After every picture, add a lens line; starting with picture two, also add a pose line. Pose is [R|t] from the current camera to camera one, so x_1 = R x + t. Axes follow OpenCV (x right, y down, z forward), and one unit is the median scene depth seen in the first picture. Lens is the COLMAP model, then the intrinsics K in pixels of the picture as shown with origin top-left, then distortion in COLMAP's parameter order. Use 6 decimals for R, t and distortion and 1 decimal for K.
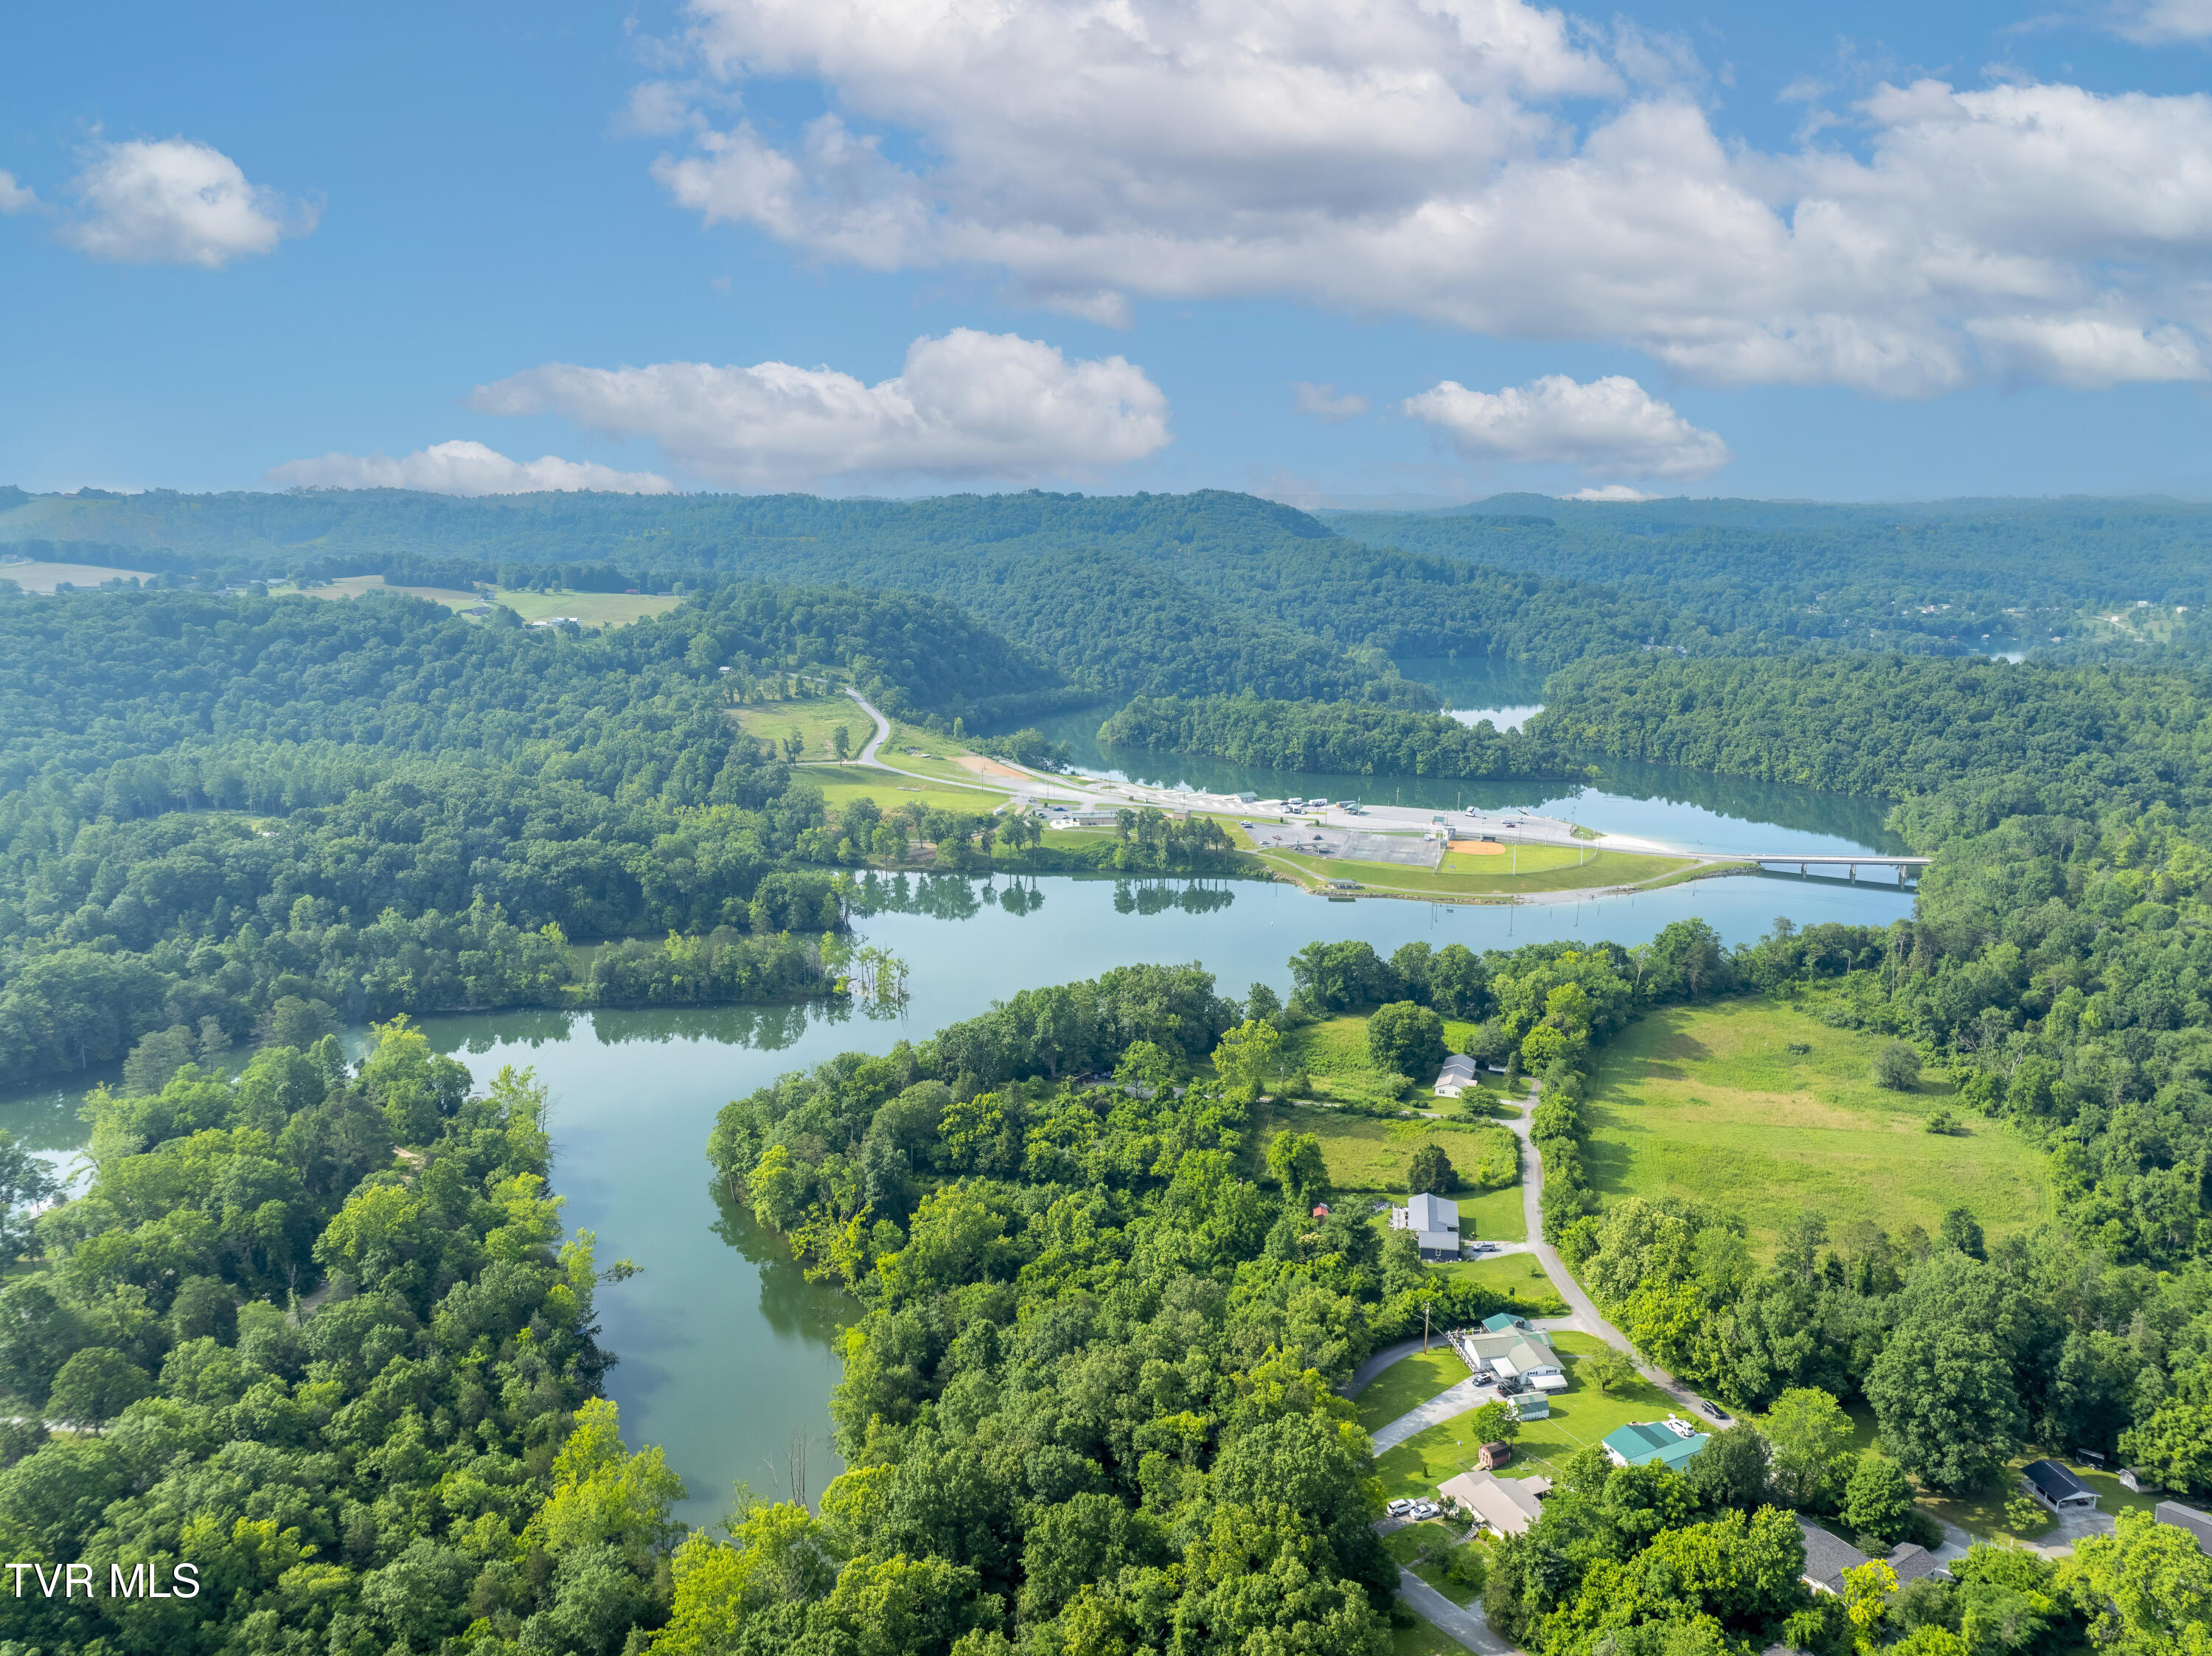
lens RADIAL K [[1556.1, 0, 1112.7], [0, 1556.1, 823.7], [0, 0, 1]] dist [-0.028710, -0.008264]
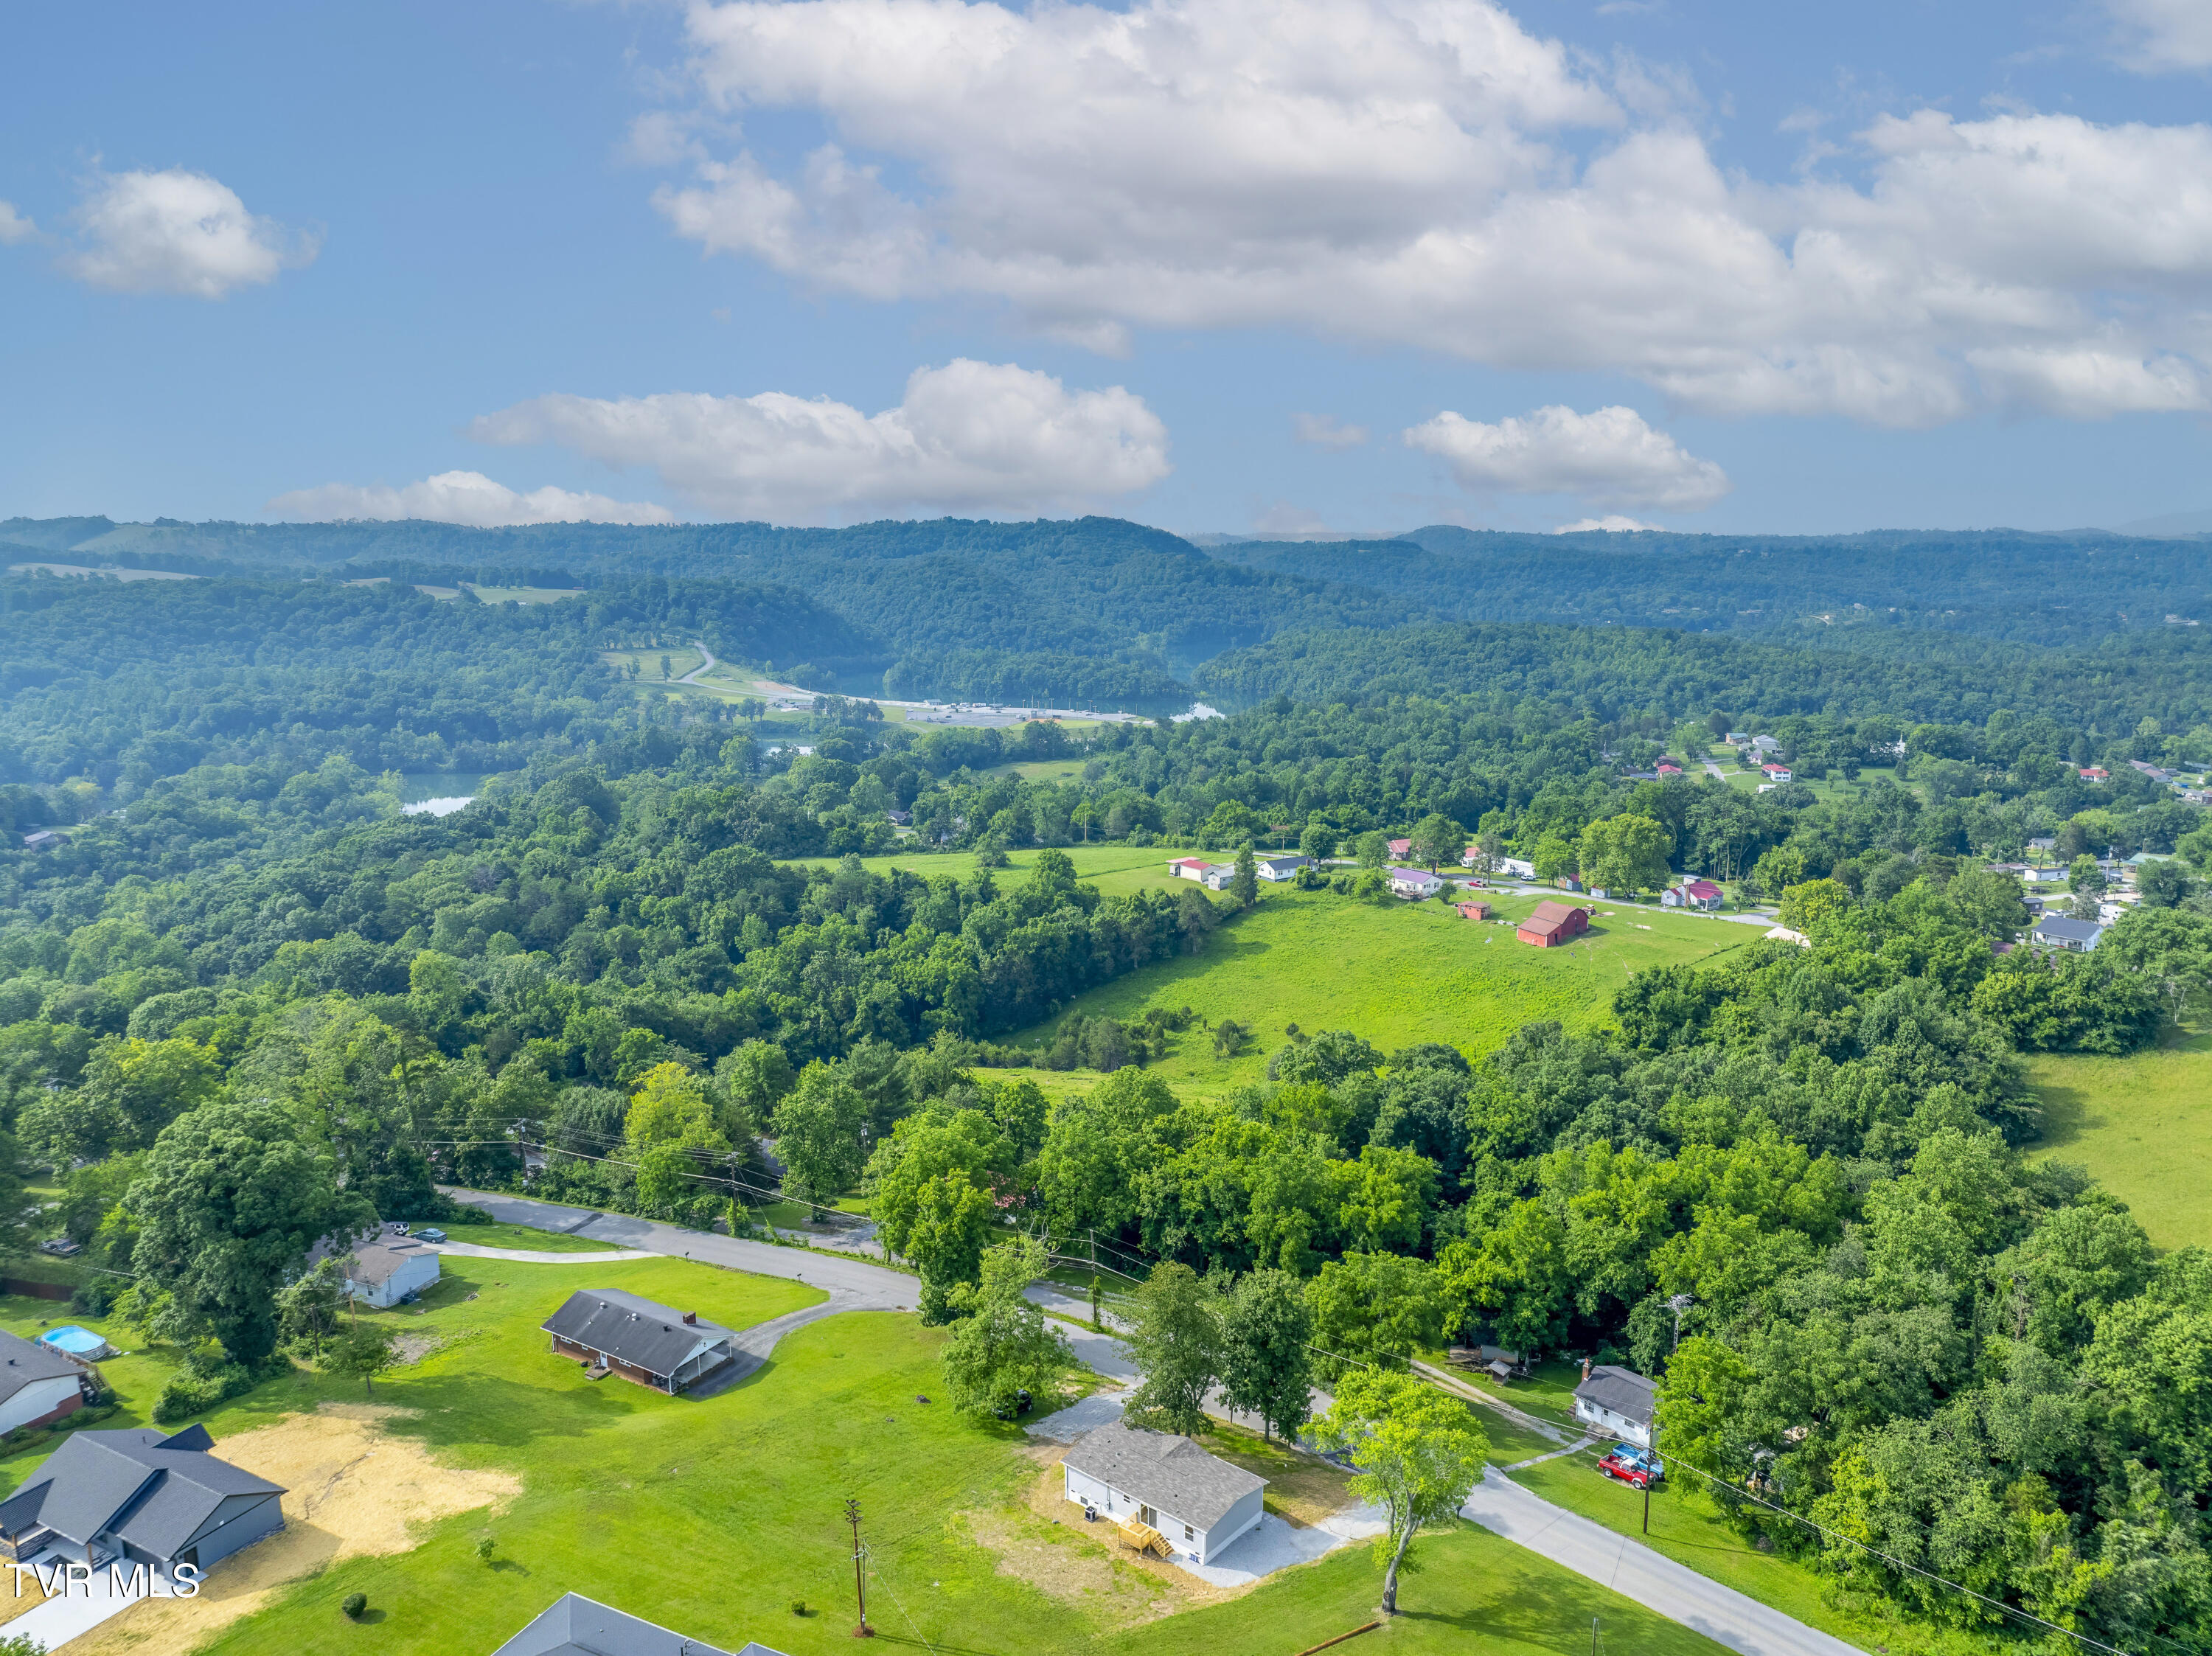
lens RADIAL K [[1556.1, 0, 1110.2], [0, 1556.1, 825.5], [0, 0, 1]] dist [-0.028710, -0.008264]
pose [[0.999577, 0.002638, -0.028971, 0.273374], [-0.003400, 0.999648, -0.026307, 0.127945], [0.028891, 0.026394, 0.999234, -0.438947]]
